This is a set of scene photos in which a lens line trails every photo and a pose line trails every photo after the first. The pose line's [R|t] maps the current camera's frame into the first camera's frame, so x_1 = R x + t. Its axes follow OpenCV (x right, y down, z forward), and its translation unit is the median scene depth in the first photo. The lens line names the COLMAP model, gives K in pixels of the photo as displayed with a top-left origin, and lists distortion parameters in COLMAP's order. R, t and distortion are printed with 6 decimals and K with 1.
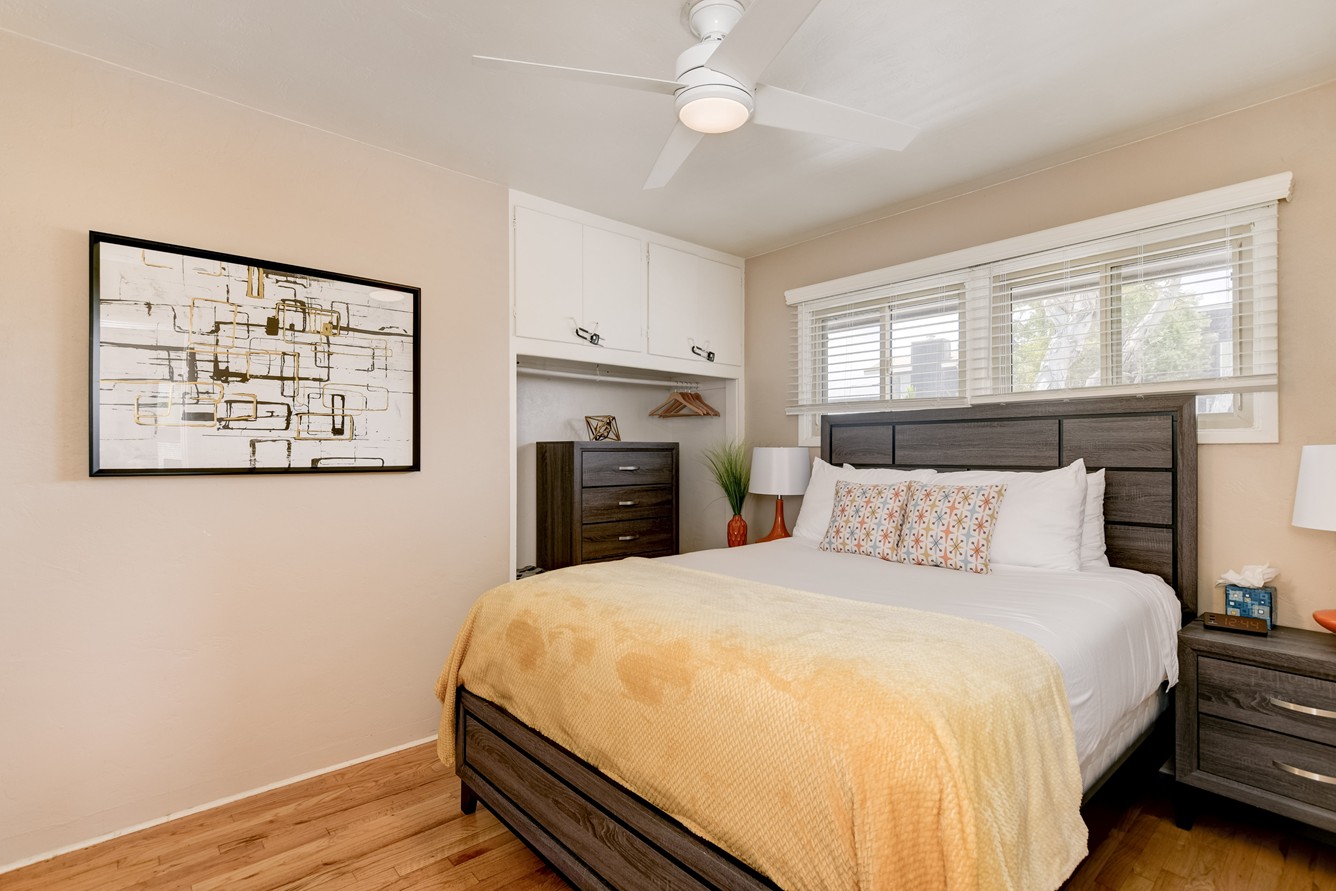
lens RADIAL K [[631.9, 0, 665.9], [0, 631.9, 451.3], [0, 0, 1]] dist [-0.021020, -0.000004]
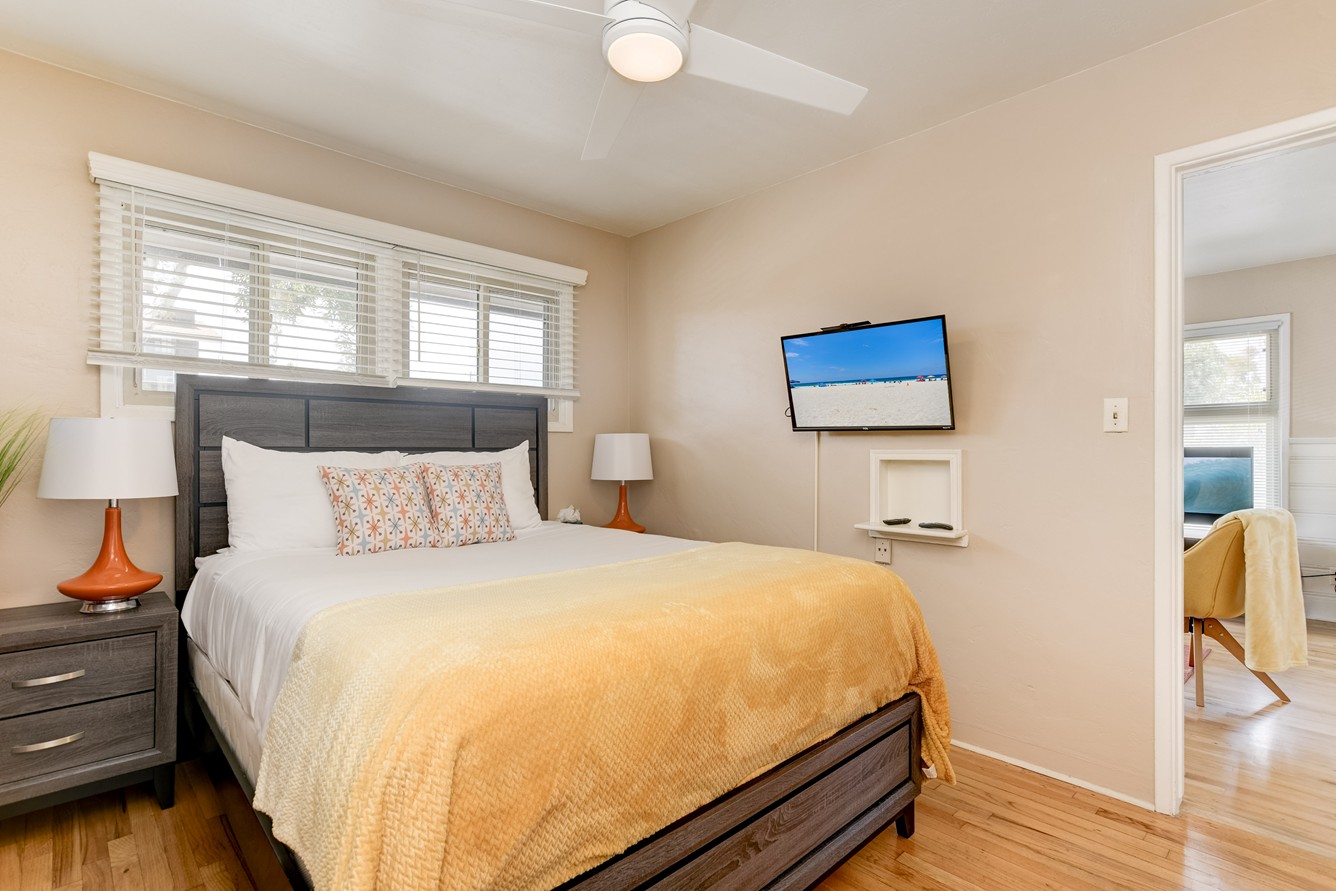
lens RADIAL K [[619.2, 0, 668.0], [0, 619.2, 445.5], [0, 0, 1]] dist [0.066689, 0.000031]
pose [[-0.010471, -0.013509, 0.999854, -0.580466], [-0.018797, 0.999735, 0.013311, -0.001164], [-0.999768, -0.018654, -0.010722, 0.637284]]
